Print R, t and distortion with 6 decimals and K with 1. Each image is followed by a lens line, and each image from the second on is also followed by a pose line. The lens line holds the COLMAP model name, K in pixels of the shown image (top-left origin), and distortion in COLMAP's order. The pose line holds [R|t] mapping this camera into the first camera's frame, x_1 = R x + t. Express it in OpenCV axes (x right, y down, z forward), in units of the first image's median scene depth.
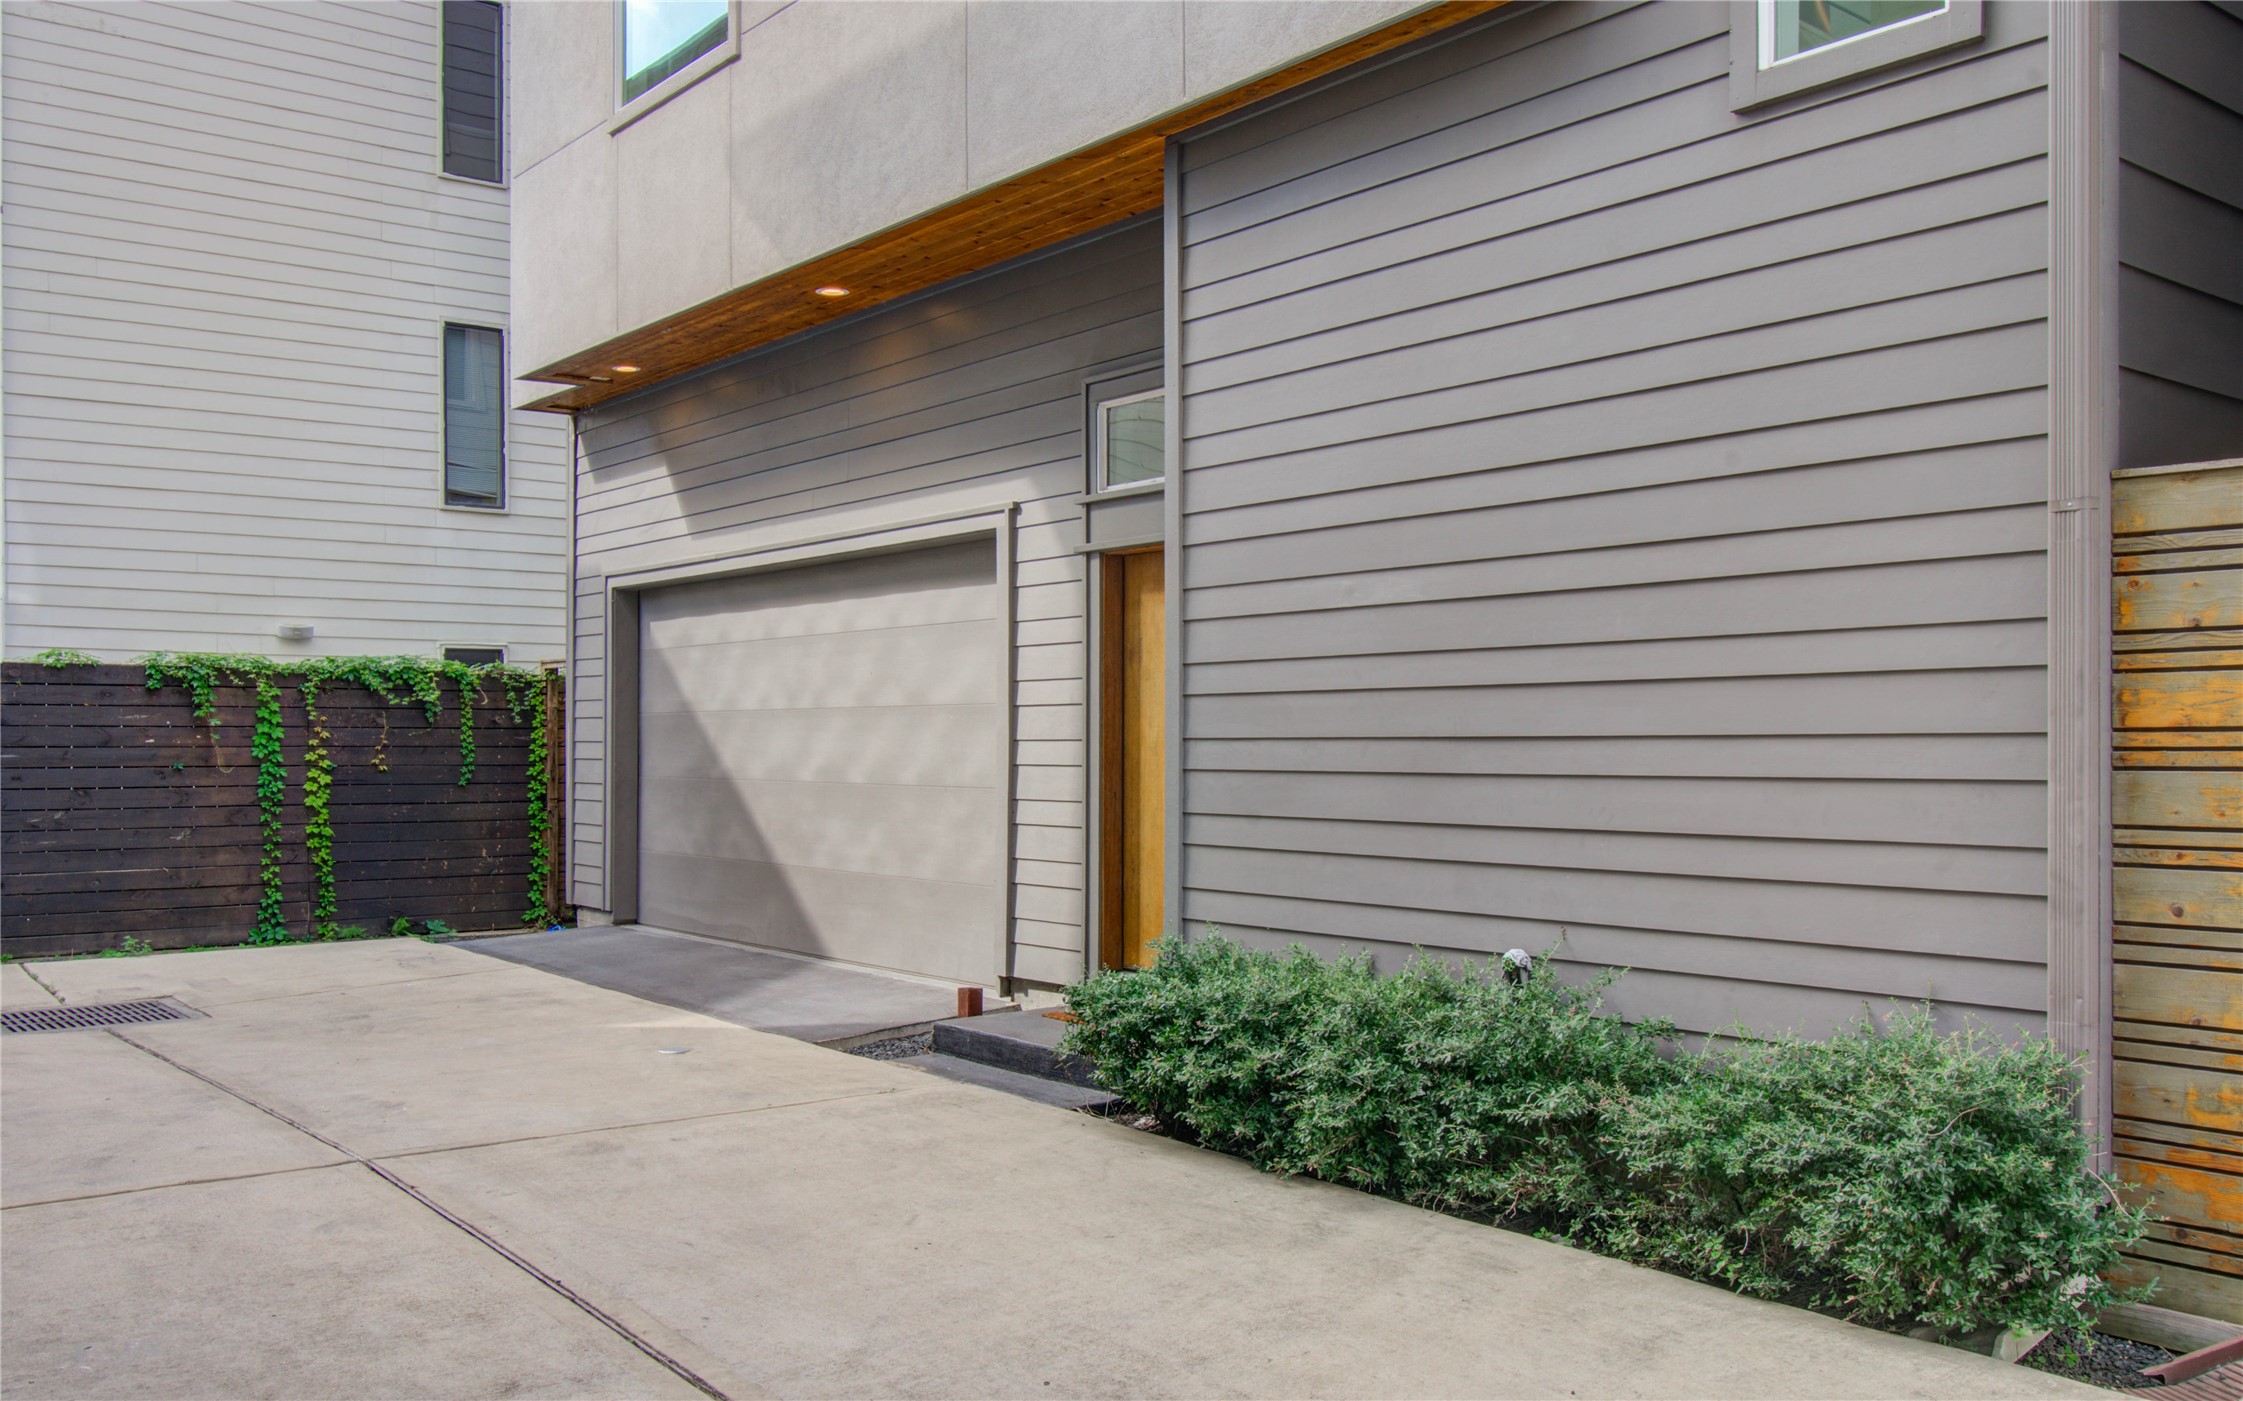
lens RADIAL K [[1914.7, 0, 1120.7], [0, 1914.7, 707.9], [0, 0, 1]] dist [0.011679, 0.021567]
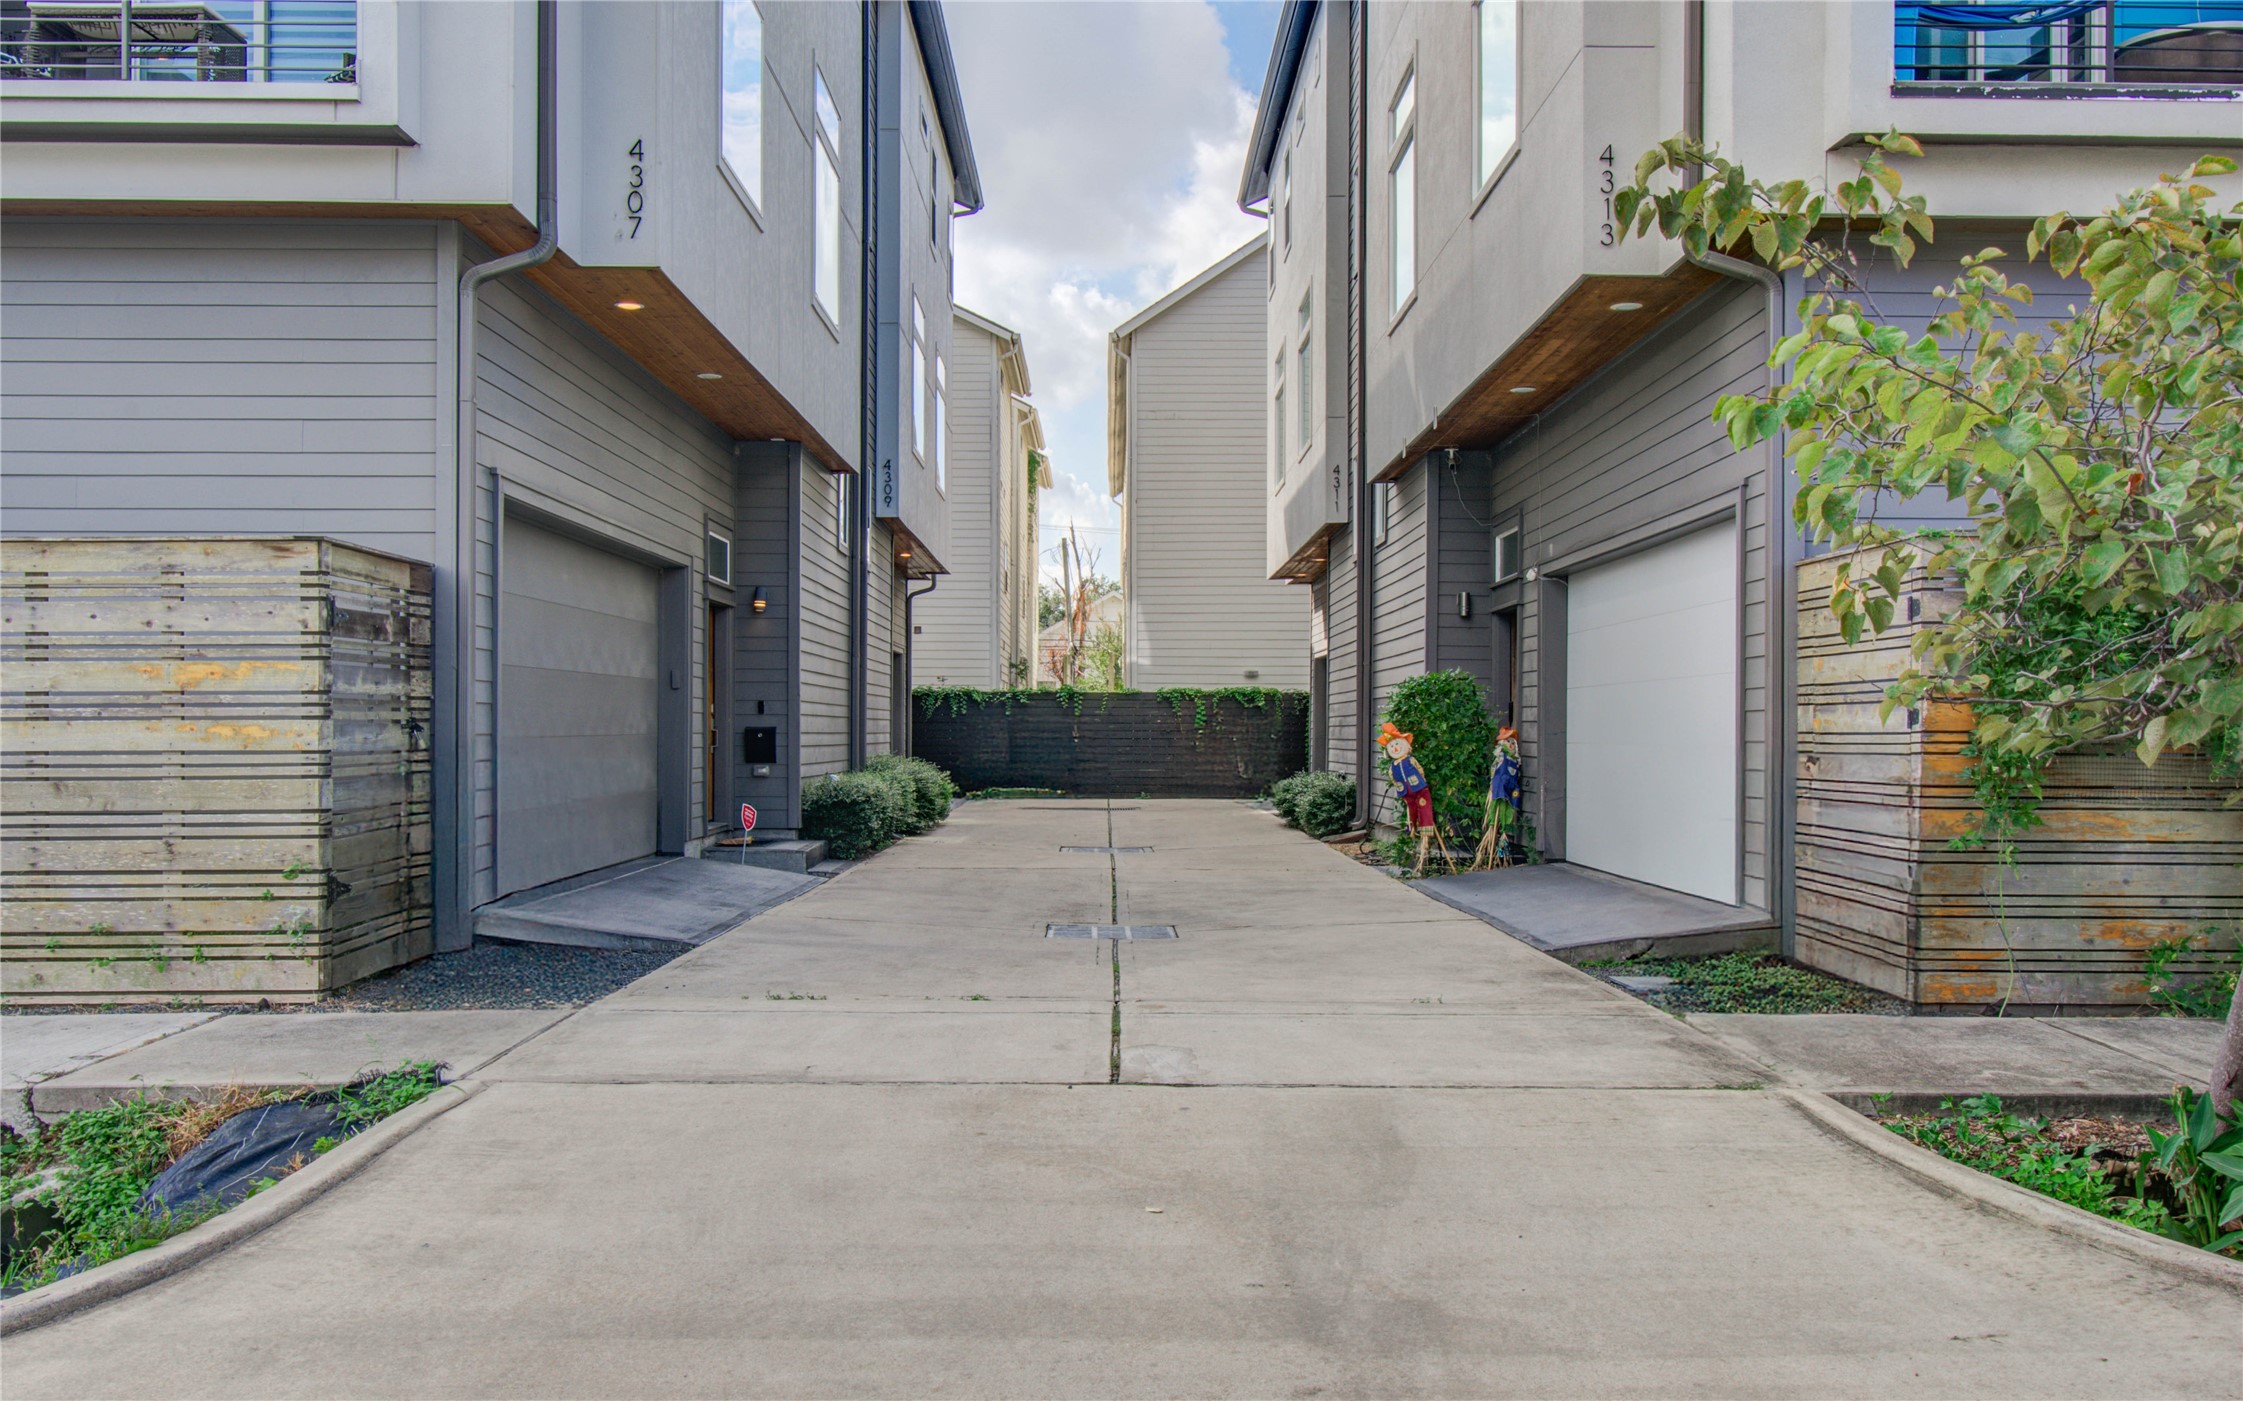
lens RADIAL K [[1914.7, 0, 1133.2], [0, 1914.7, 709.0], [0, 0, 1]] dist [0.011679, 0.021567]
pose [[0.798776, -0.006182, -0.601597, 1.015340], [0.008383, 0.999964, 0.000854, -0.001811], [0.601571, -0.005725, 0.798799, -1.085526]]
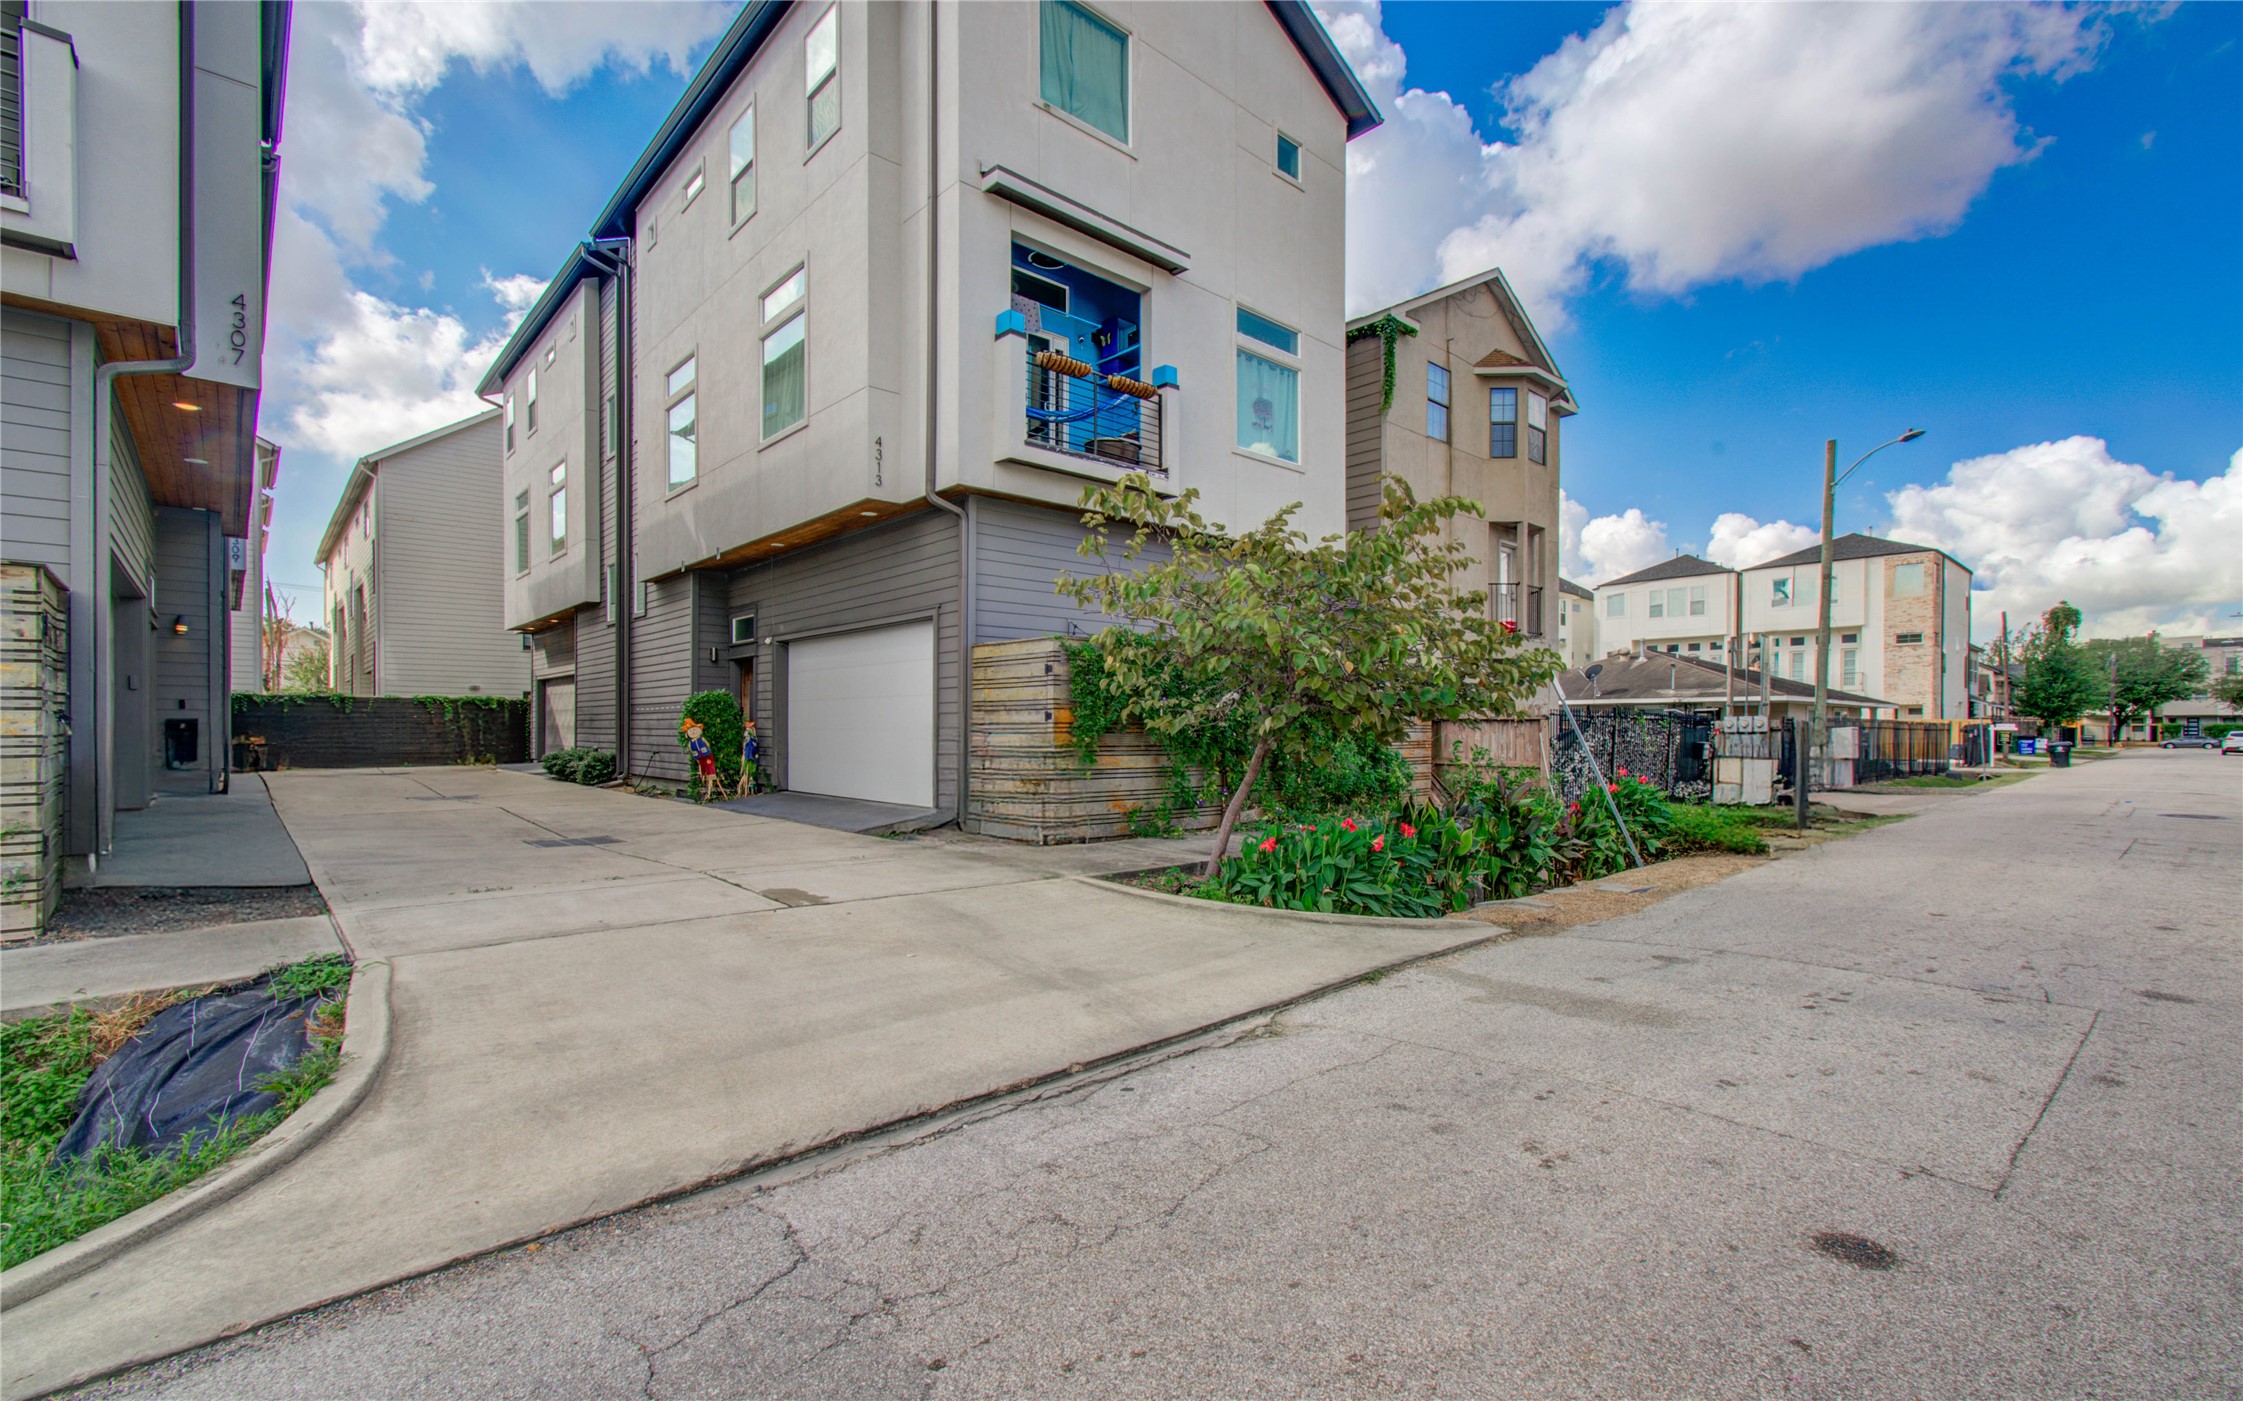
lens RADIAL K [[996.4, 0, 1115.1], [0, 996.4, 712.7], [0, 0, 1]] dist [0.024563, 0.000494]
pose [[0.998455, 0.003532, 0.055445, 0.837498], [-0.003661, 0.999991, 0.002228, -0.001625], [-0.055437, -0.002428, 0.998459, -1.188693]]
